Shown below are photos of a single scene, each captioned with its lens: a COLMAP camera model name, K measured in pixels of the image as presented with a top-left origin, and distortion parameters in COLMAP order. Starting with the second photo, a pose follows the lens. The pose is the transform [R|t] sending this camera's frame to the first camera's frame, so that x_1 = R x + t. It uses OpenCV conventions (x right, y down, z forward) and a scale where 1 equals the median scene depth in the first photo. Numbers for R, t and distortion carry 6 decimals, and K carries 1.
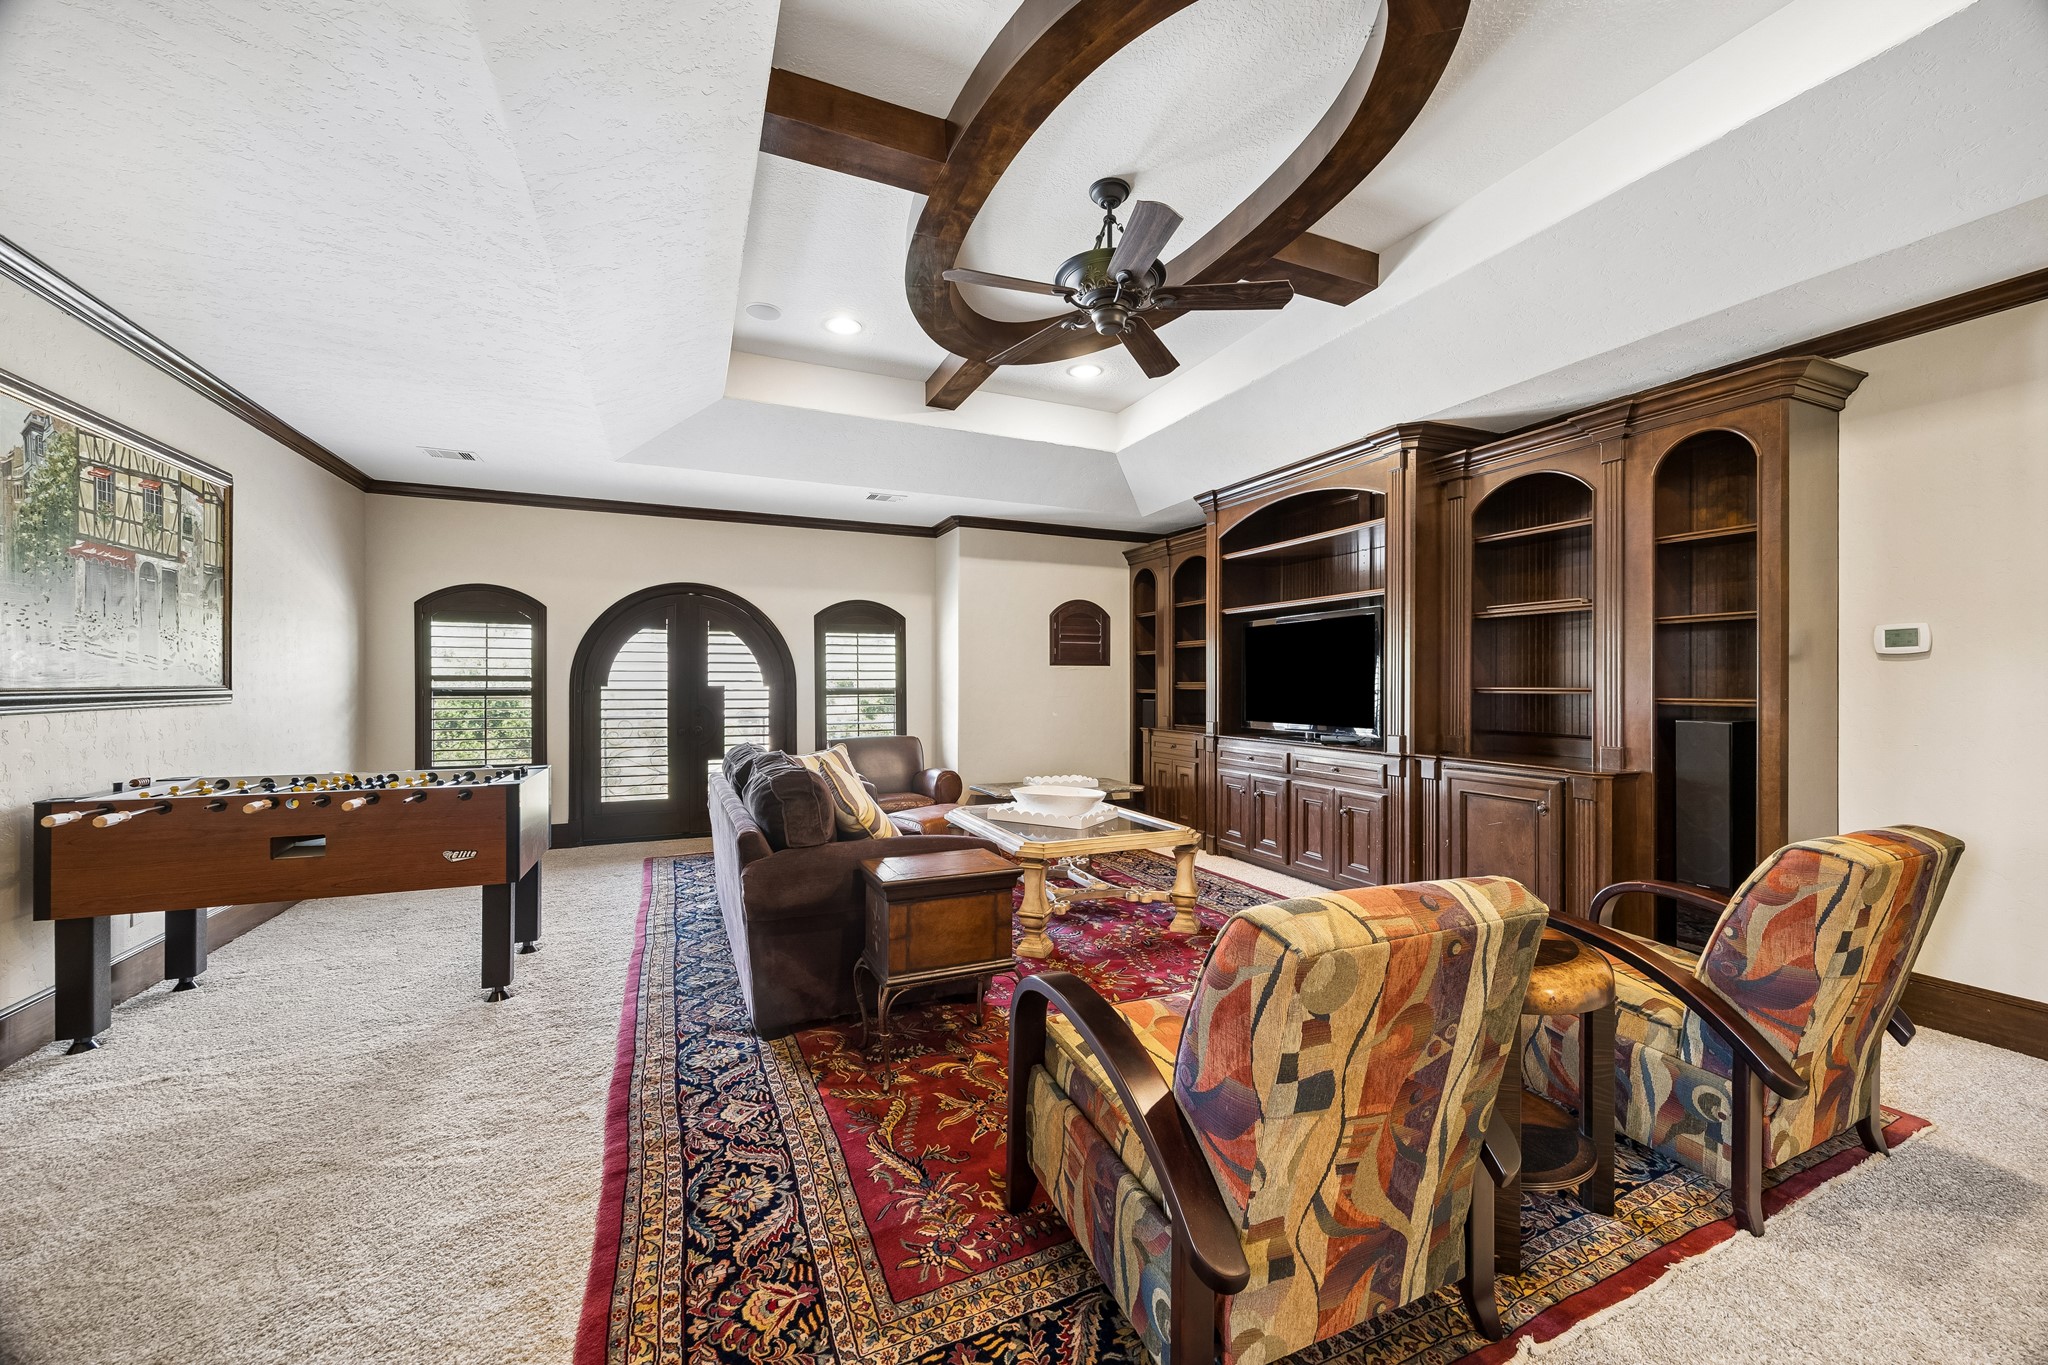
lens RADIAL K [[788.5, 0, 1029.1], [0, 788.5, 678.7], [0, 0, 1]] dist [-0.000762, -0.000305]
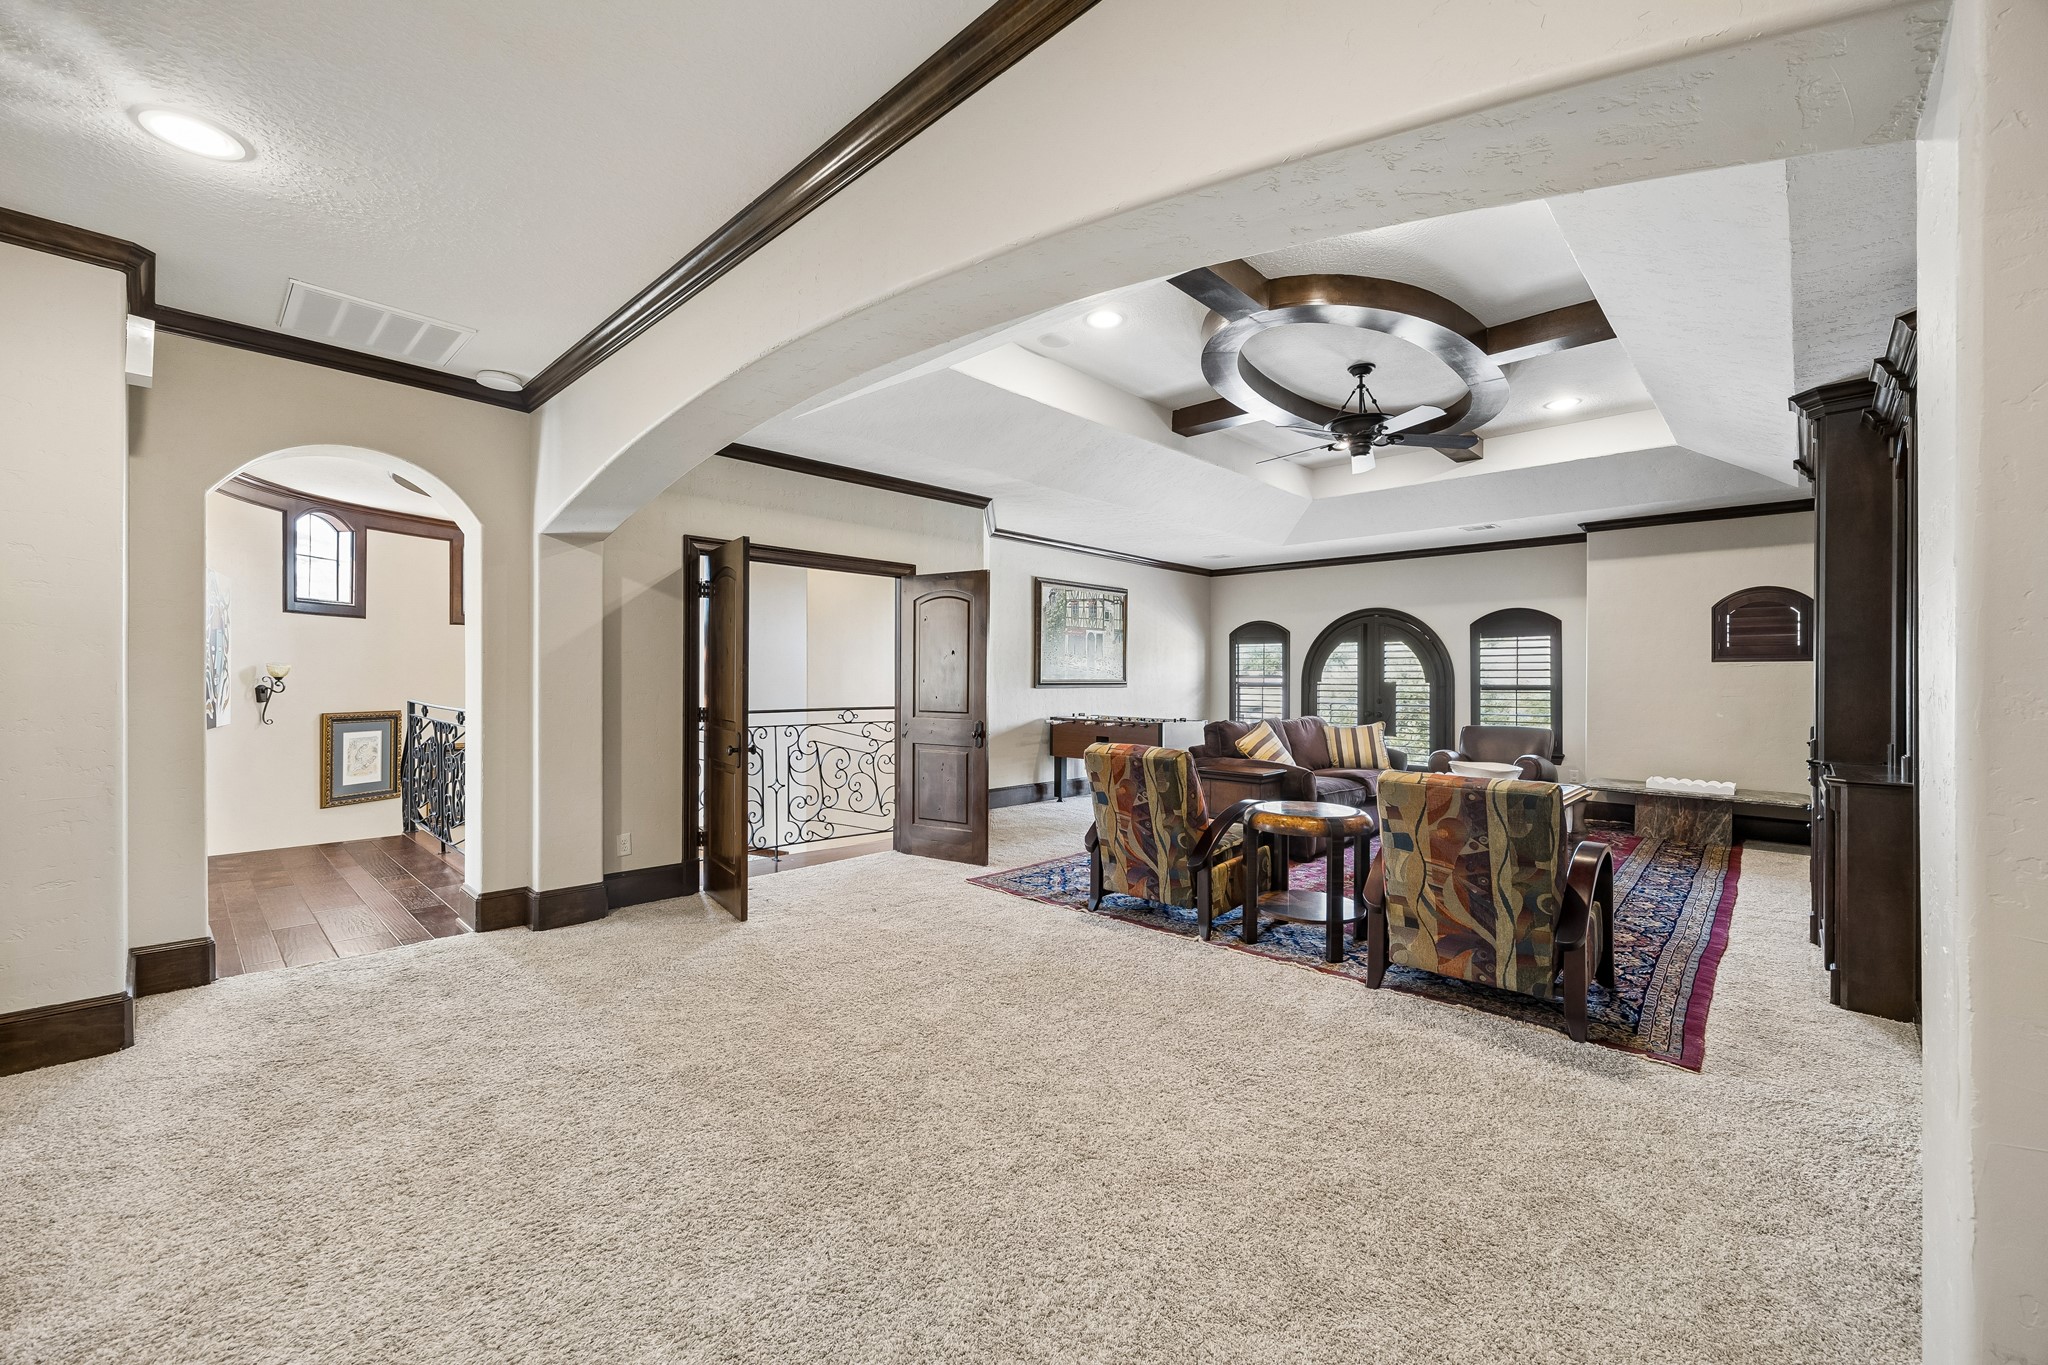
lens RADIAL K [[788.5, 0, 1029.1], [0, 788.5, 678.7], [0, 0, 1]] dist [-0.000762, -0.000305]
pose [[0.383014, 0.003777, -0.923735, 0.626643], [-0.000529, 0.999992, 0.003869, -0.001207], [0.923742, -0.000993, 0.383013, -0.103645]]
